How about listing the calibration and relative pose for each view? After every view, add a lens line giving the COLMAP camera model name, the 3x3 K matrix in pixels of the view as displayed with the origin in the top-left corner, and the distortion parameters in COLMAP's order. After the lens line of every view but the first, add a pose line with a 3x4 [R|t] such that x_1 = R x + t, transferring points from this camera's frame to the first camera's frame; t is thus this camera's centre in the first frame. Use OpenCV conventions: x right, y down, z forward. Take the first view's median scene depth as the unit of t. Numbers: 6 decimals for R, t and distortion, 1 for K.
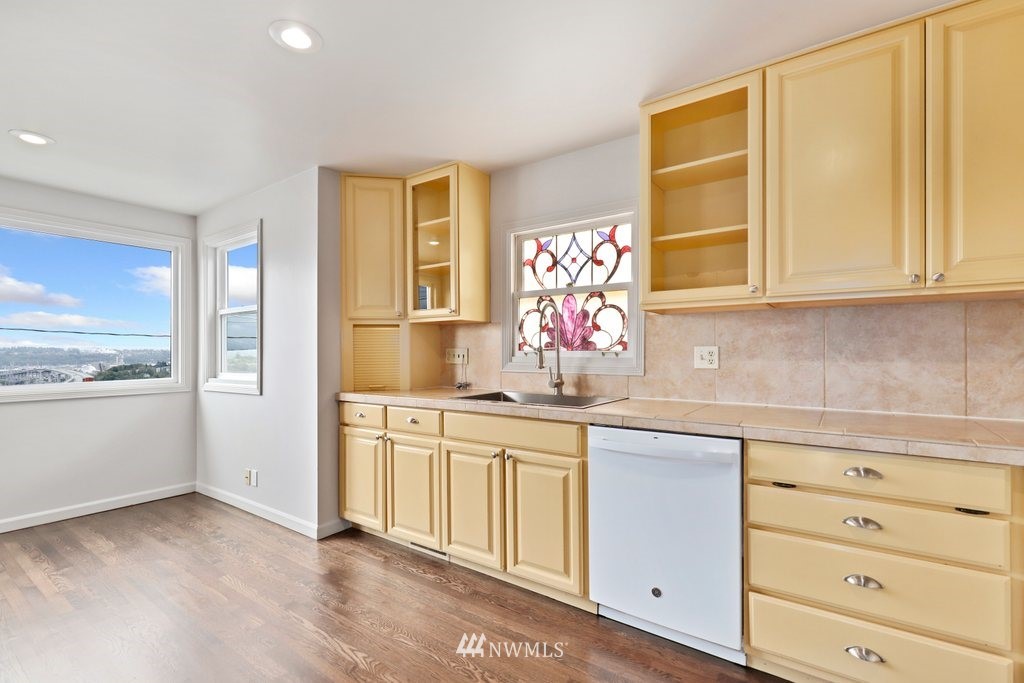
lens RADIAL K [[465.2, 0, 514.1], [0, 465.2, 352.2], [0, 0, 1]] dist [0.001181, 0.000056]
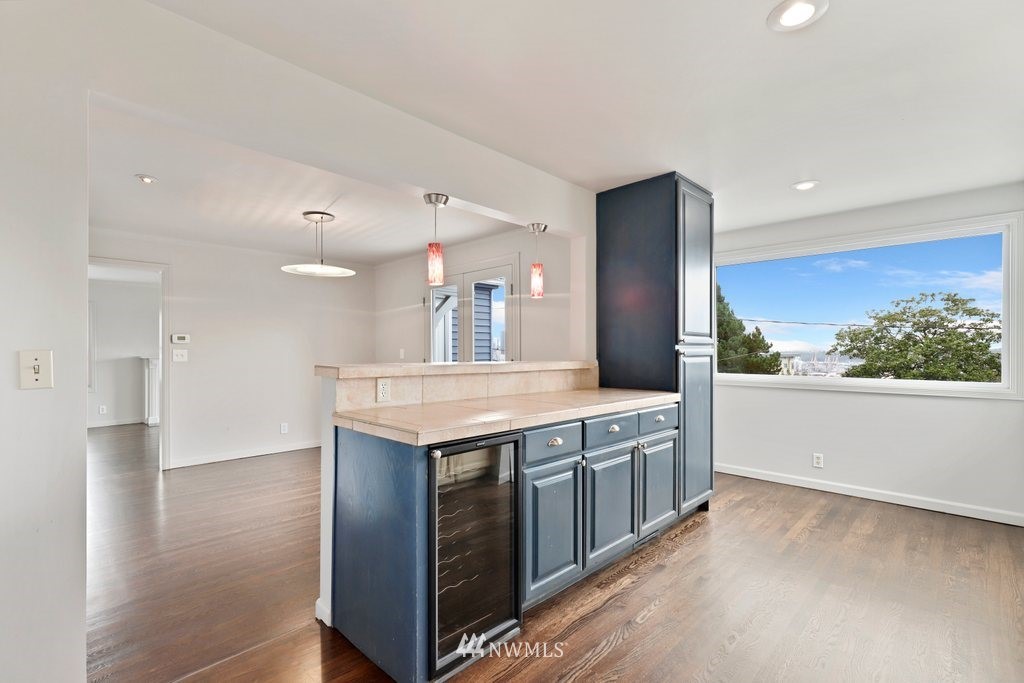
lens RADIAL K [[463.6, 0, 510.7], [0, 463.6, 347.6], [0, 0, 1]] dist [0.000008, 0.000272]
pose [[-0.154648, -0.007178, -0.987944, 0.295641], [-0.000437, 0.999974, -0.007197, -0.000046], [0.987970, -0.000682, -0.154647, 0.323693]]
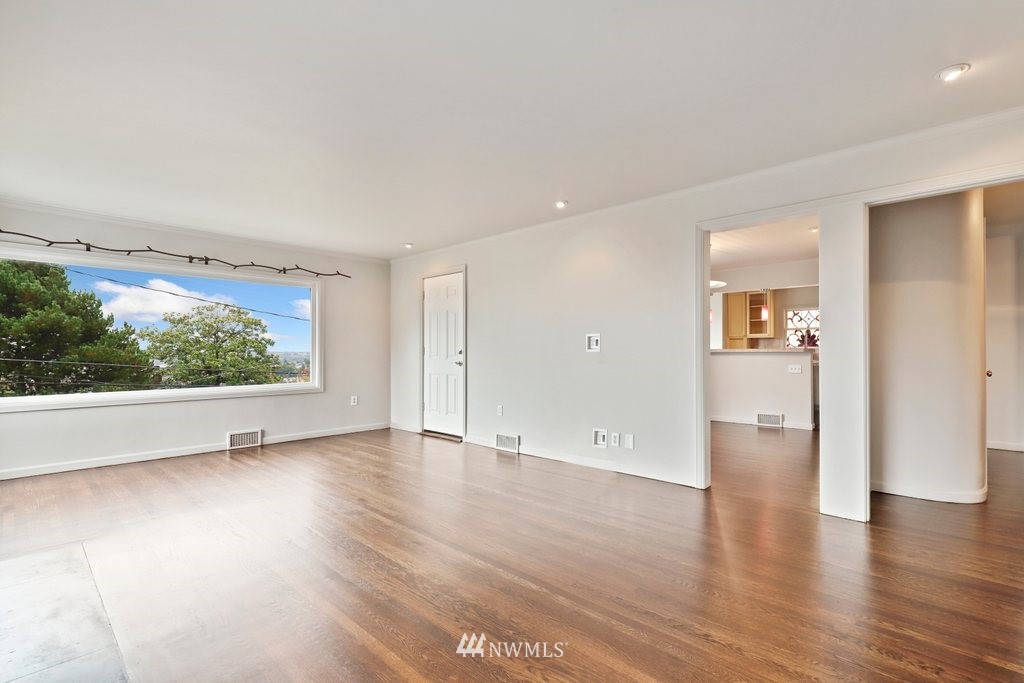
lens RADIAL K [[465.2, 0, 514.1], [0, 465.2, 352.2], [0, 0, 1]] dist [0.001181, 0.000056]
pose [[0.991053, 0.000424, -0.133469, -1.506837], [-0.001150, 0.999985, -0.005361, 0.055047], [0.133465, 0.005467, 0.991038, -2.542559]]
